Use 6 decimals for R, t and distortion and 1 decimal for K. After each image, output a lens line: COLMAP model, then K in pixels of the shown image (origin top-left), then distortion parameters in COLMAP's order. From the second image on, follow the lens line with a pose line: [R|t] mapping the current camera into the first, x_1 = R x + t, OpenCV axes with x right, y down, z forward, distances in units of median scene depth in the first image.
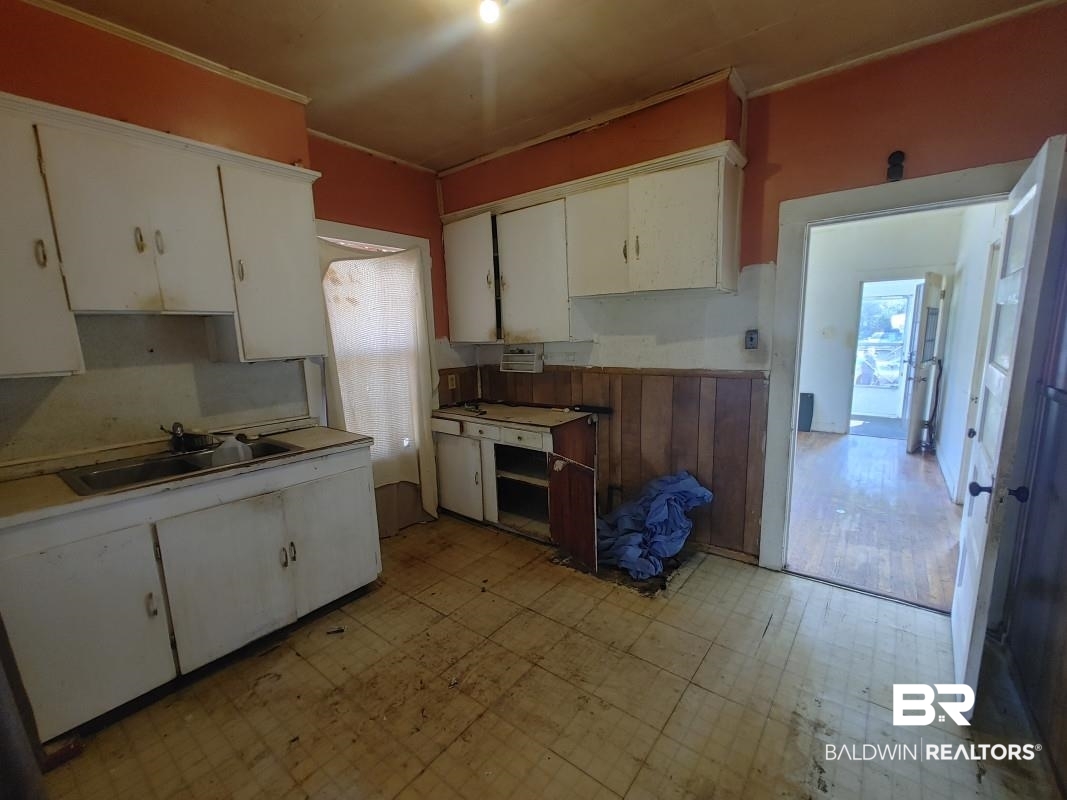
lens RADIAL K [[456.2, 0, 542.1], [0, 456.2, 408.1], [0, 0, 1]] dist [0.001226, 0.001504]
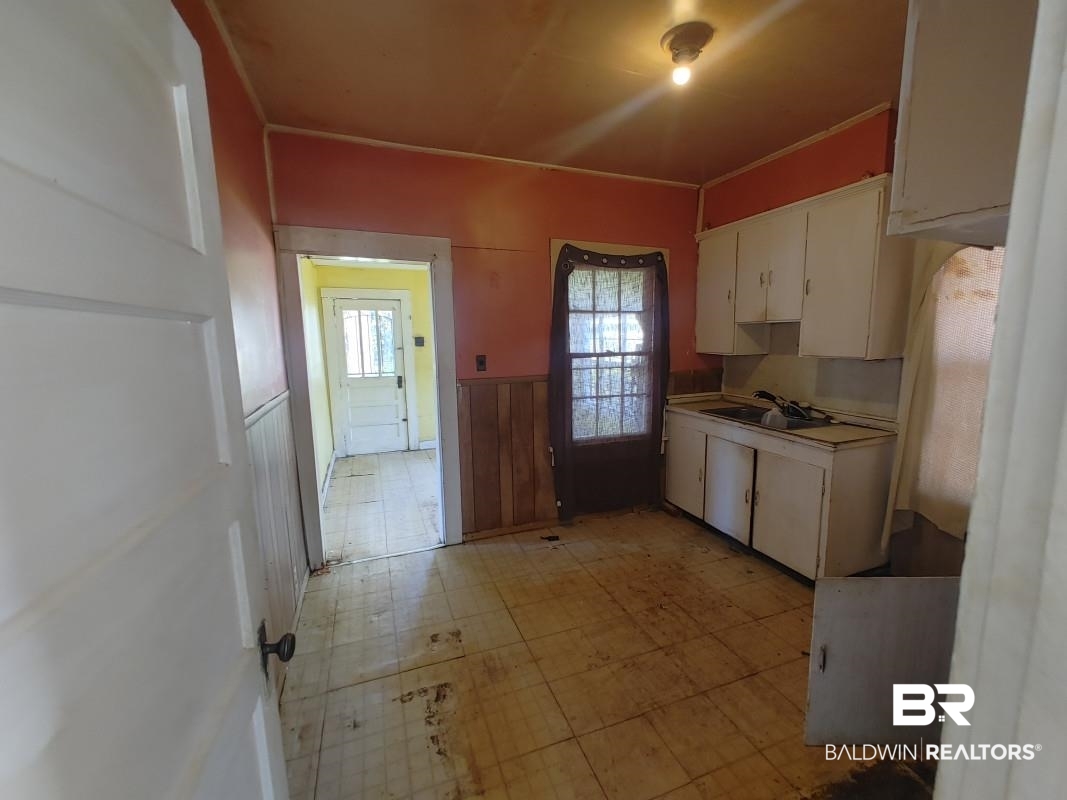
lens RADIAL K [[456.2, 0, 545.3], [0, 456.2, 400.9], [0, 0, 1]] dist [0.001226, 0.001504]
pose [[-0.518018, 0.147165, -0.842615, 0.703518], [-0.122961, 0.962045, 0.243617, -0.171542], [0.846486, 0.229807, -0.480261, 0.852492]]
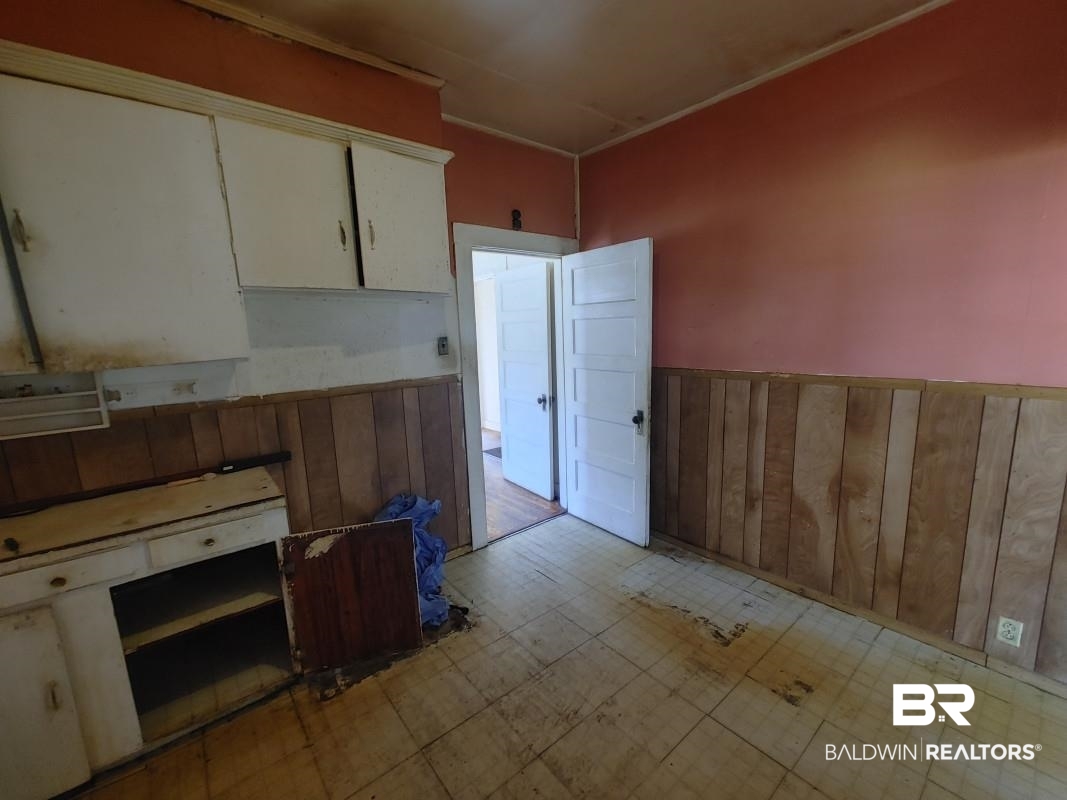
lens RADIAL K [[456.2, 0, 544.6], [0, 456.2, 408.3], [0, 0, 1]] dist [0.001226, 0.001504]
pose [[0.214374, -0.149707, 0.965211, -0.502422], [0.191110, 0.975513, 0.108860, -0.076480], [-0.957873, 0.161125, 0.237735, 0.523000]]
